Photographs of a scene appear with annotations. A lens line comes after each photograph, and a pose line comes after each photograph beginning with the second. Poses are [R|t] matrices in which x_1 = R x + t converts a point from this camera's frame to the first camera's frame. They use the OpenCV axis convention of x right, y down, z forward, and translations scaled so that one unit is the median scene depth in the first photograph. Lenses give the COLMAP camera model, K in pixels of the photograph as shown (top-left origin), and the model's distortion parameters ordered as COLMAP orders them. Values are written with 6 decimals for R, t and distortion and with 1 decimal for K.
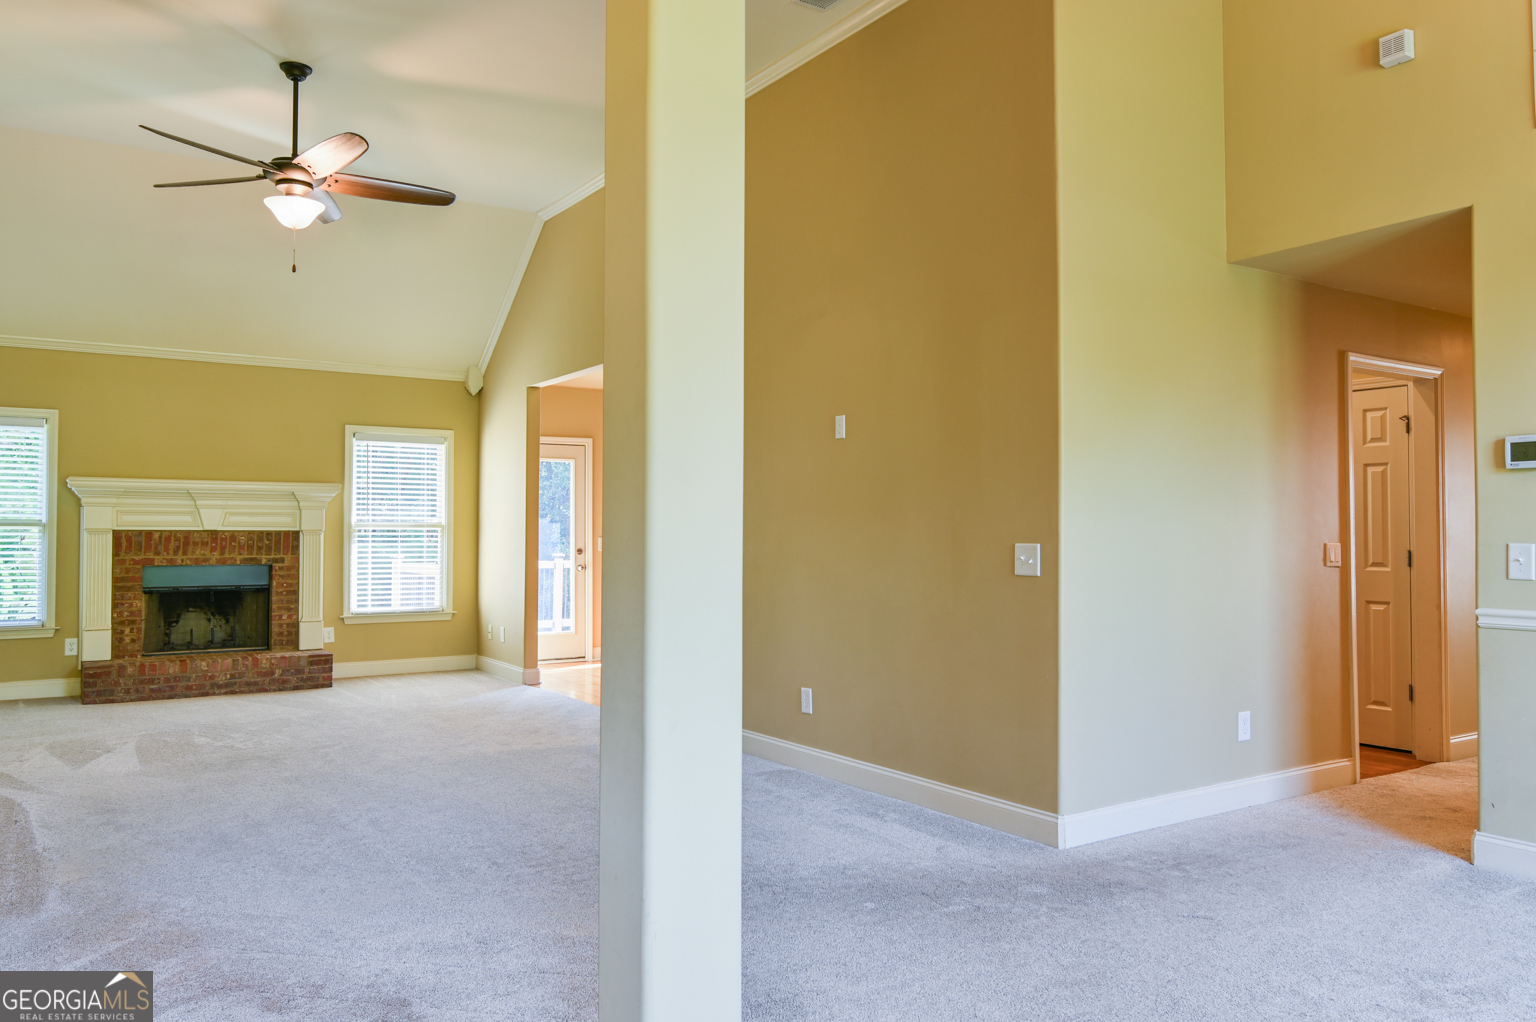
lens RADIAL K [[1158.7, 0, 767.3], [0, 1158.7, 506.7], [0, 0, 1]] dist [-0.006662, -0.000904]
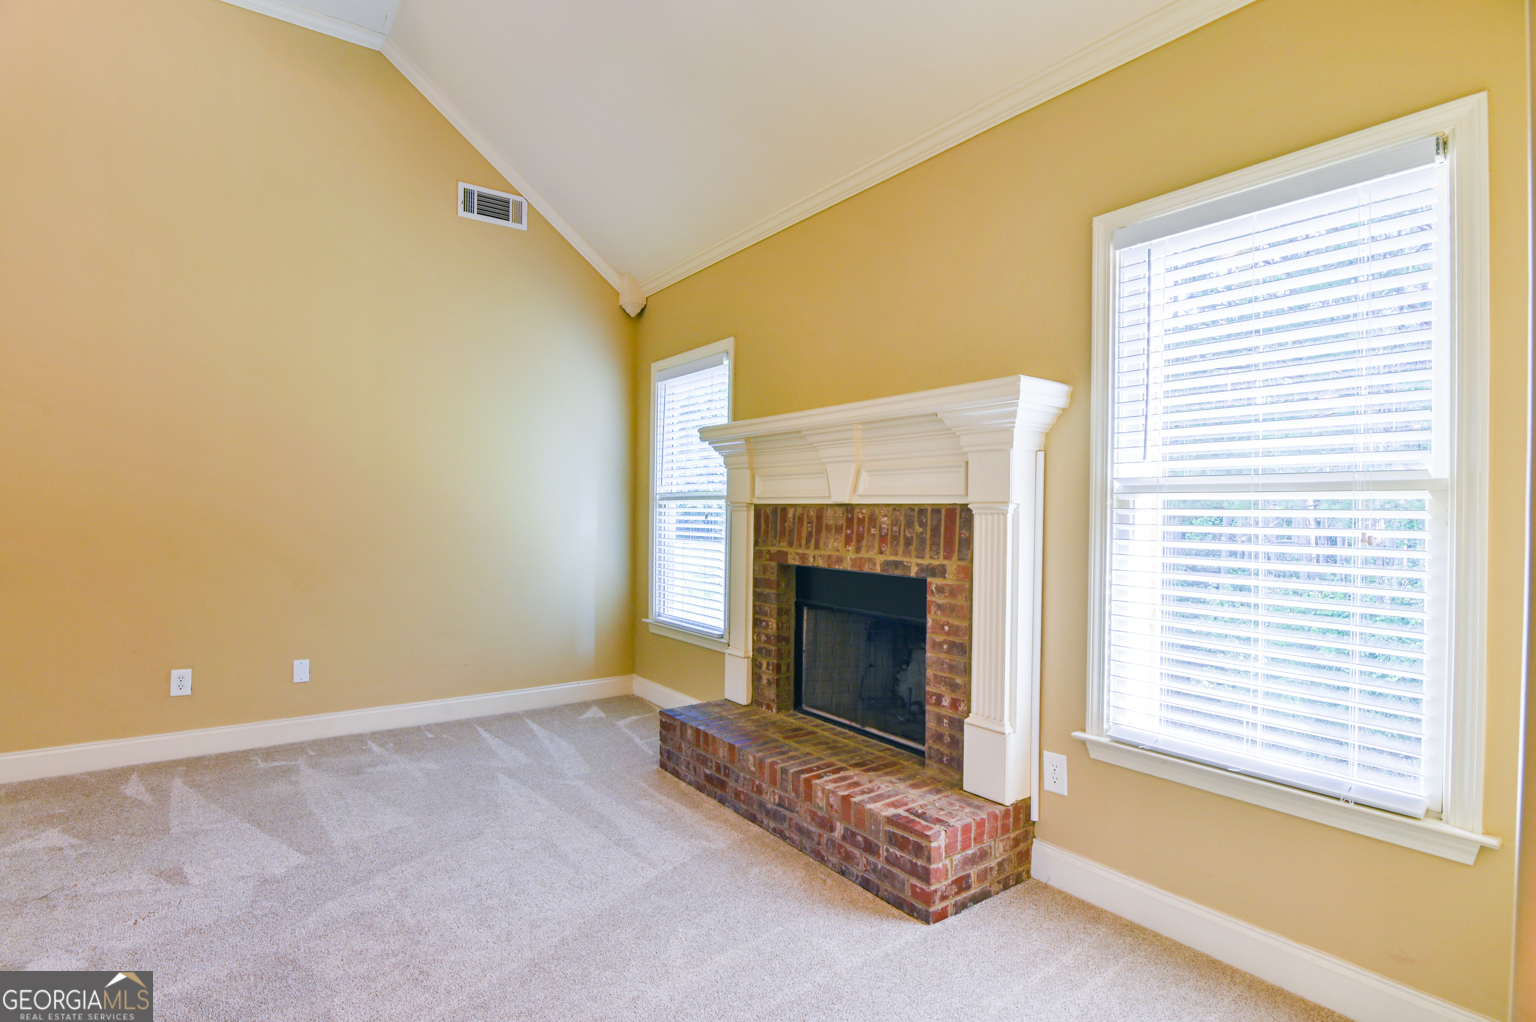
lens RADIAL K [[755.3, 0, 768.4], [0, 755.3, 506.9], [0, 0, 1]] dist [-0.014248, 0.000144]
pose [[0.047562, -0.008060, -0.998836, -0.136133], [0.011005, 0.999911, -0.007545, 0.023315], [0.998808, -0.010633, 0.047647, 0.925313]]
